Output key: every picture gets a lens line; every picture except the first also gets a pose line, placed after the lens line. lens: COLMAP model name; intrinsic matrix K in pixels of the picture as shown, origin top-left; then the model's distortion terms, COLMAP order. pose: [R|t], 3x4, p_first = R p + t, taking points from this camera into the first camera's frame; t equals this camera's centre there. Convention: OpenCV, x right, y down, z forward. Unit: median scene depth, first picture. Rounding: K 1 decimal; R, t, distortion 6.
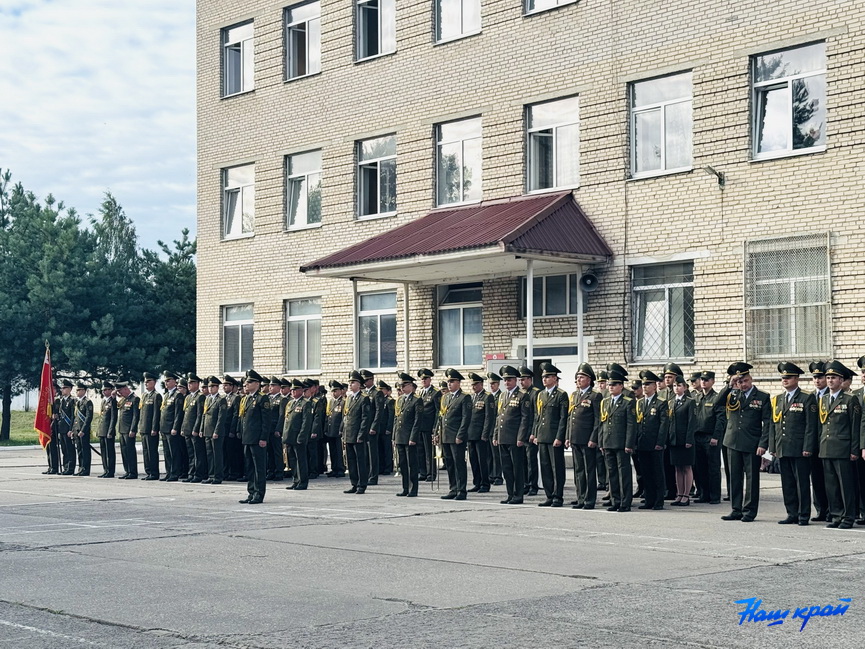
lens RADIAL K [[1530.0, 0, 432.5], [0, 1530.0, 324.5], [0, 0, 1]] dist [0.251269, 0.201816]
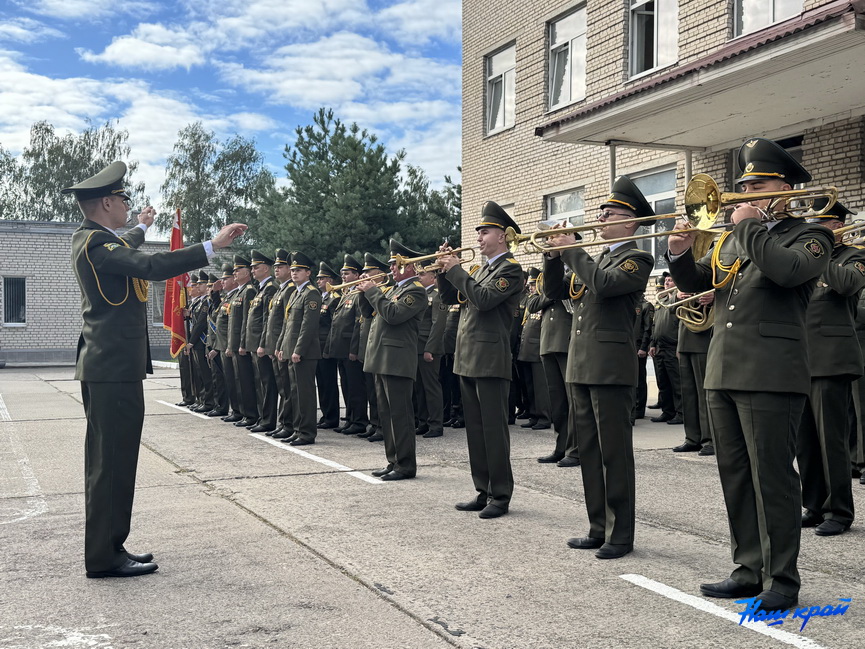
lens RADIAL K [[1031.6, 0, 432.5], [0, 1031.6, 324.5], [0, 0, 1]] dist [0.177039, -0.041339]
pose [[0.955556, -0.000265, -0.294810, 0.013059], [0.012896, 0.999080, 0.040903, 0.031851], [0.294528, -0.042887, 0.954680, 0.456111]]
